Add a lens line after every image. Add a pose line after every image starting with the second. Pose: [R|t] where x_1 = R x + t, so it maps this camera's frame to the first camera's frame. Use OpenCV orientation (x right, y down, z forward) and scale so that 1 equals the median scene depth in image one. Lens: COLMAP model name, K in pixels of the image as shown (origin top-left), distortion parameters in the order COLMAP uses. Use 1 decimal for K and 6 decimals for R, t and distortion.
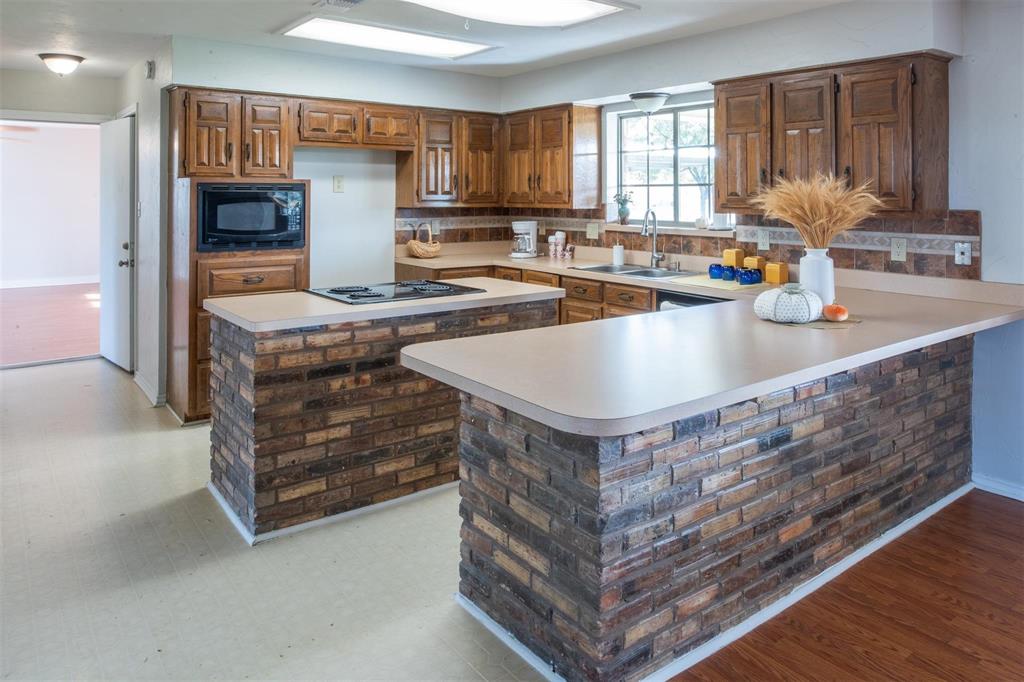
lens RADIAL K [[705.4, 0, 515.1], [0, 705.4, 193.4], [0, 0, 1]] dist [-0.007500, -0.006341]
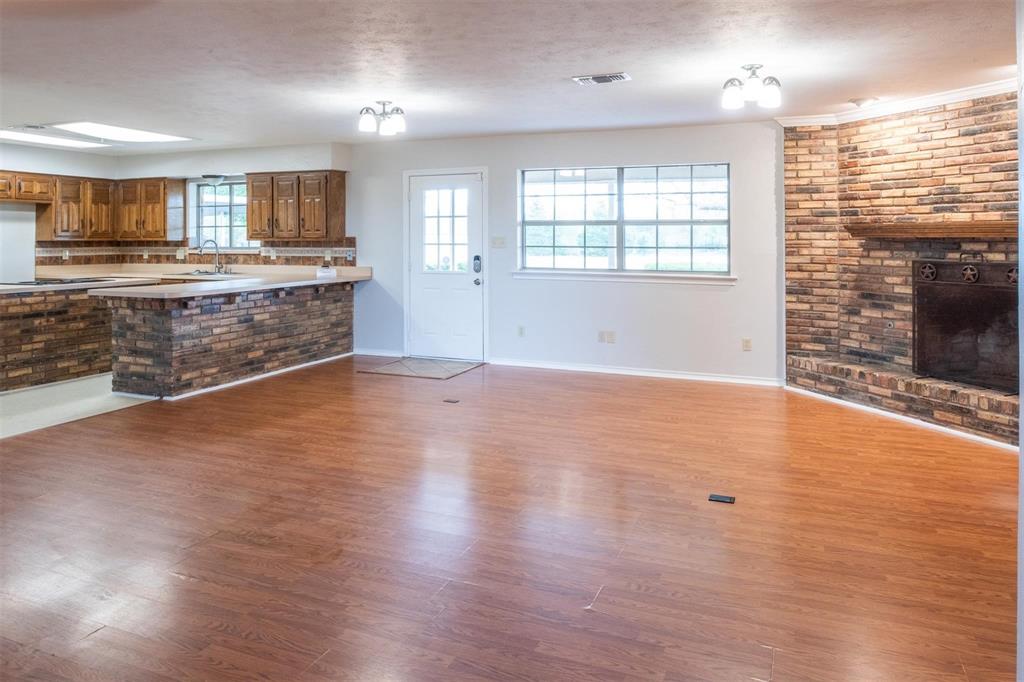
lens RADIAL K [[703.5, 0, 515.0], [0, 703.5, 227.1], [0, 0, 1]] dist [0.000758, -0.023162]
pose [[0.861951, 0.003114, 0.506982, -0.067791], [0.003847, 0.999912, -0.012681, 0.019489], [-0.506977, 0.012881, 0.861863, -1.131028]]
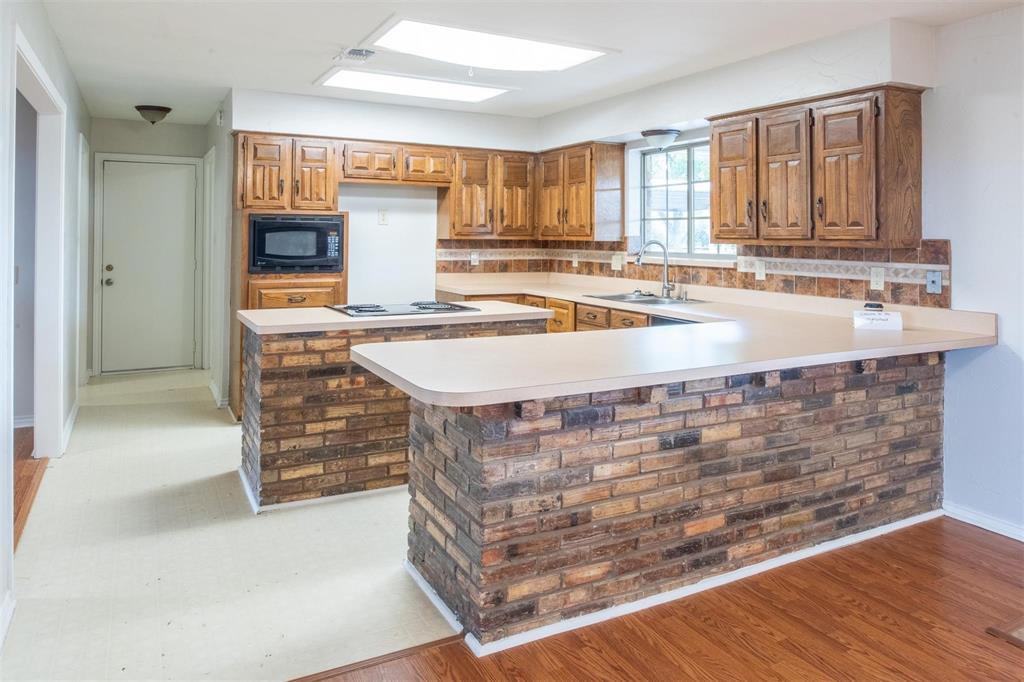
lens RADIAL K [[703.5, 0, 515.0], [0, 703.5, 227.1], [0, 0, 1]] dist [0.000758, -0.023162]
pose [[0.987757, 0.004125, -0.155946, 0.172018], [-0.005830, 0.999928, -0.010476, 0.017401], [0.155892, 0.011256, 0.987710, -0.080596]]
